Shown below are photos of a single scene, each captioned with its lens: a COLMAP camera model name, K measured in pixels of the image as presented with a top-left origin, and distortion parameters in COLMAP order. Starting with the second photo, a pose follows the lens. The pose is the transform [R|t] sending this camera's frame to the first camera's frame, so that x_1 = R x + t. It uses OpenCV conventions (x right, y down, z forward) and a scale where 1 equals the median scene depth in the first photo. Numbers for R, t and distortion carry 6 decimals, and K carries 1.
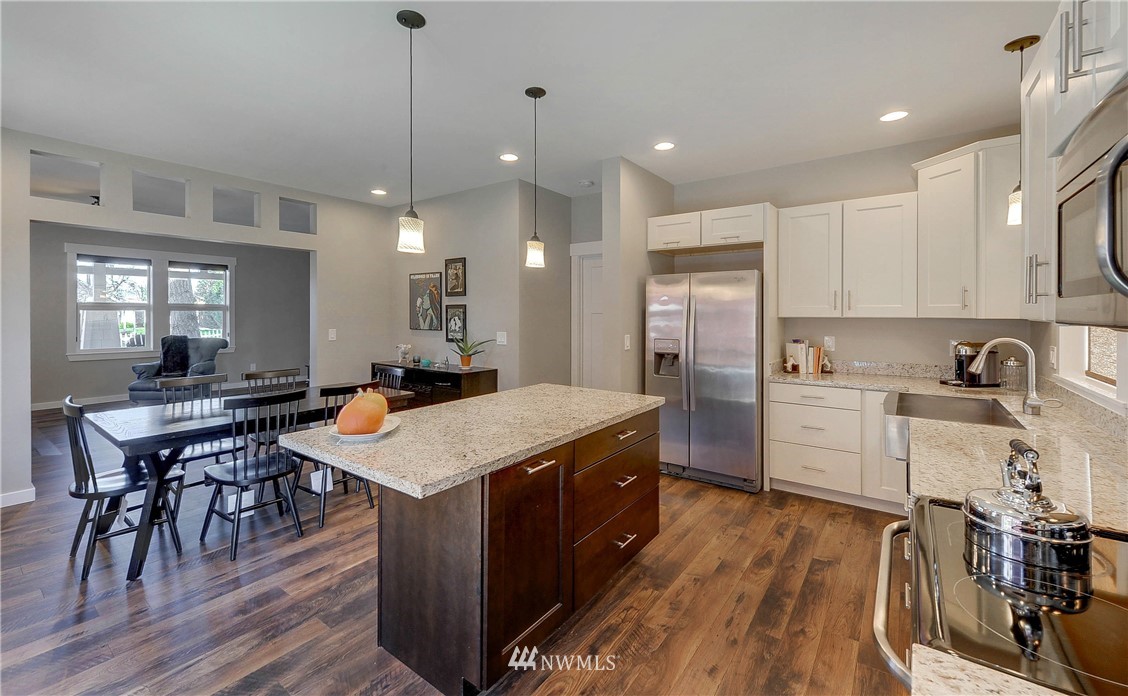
lens RADIAL K [[458.0, 0, 575.5], [0, 458.0, 310.1], [0, 0, 1]] dist [0.004739, 0.000261]
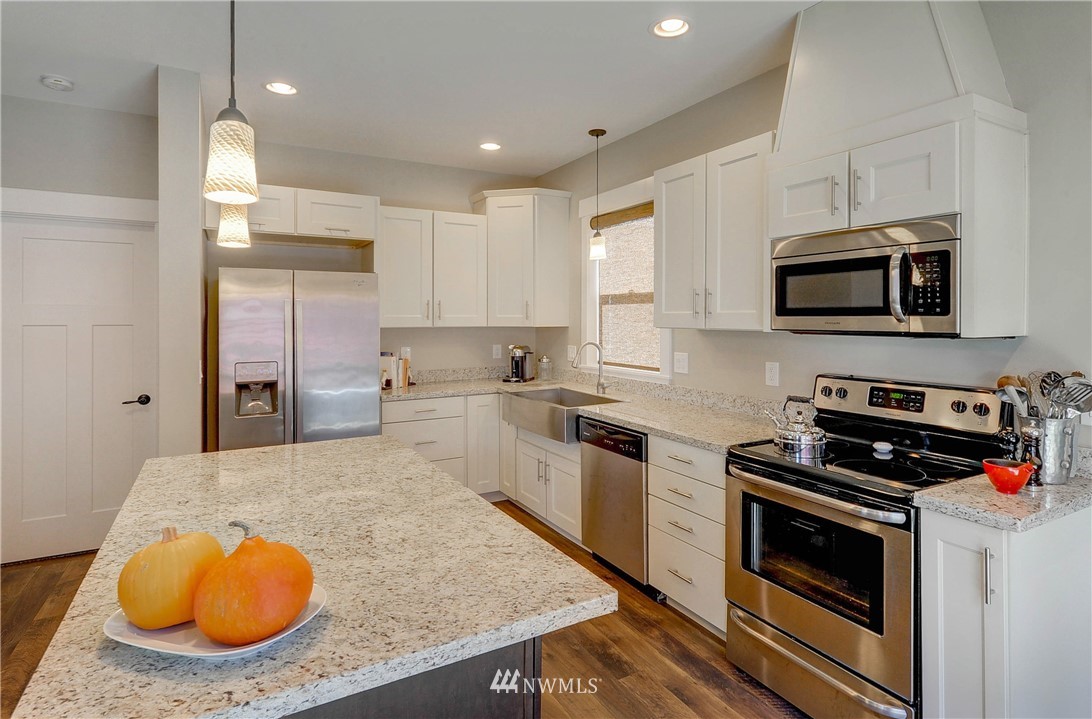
lens RADIAL K [[552.3, 0, 538.9], [0, 552.3, 318.3], [0, 0, 1]] dist [0.013756, -0.000307]
pose [[0.431028, 0.001558, 0.902337, -0.387614], [-0.006135, 0.999980, 0.001204, -0.005705], [-0.902318, -0.006055, 0.431029, 0.261622]]
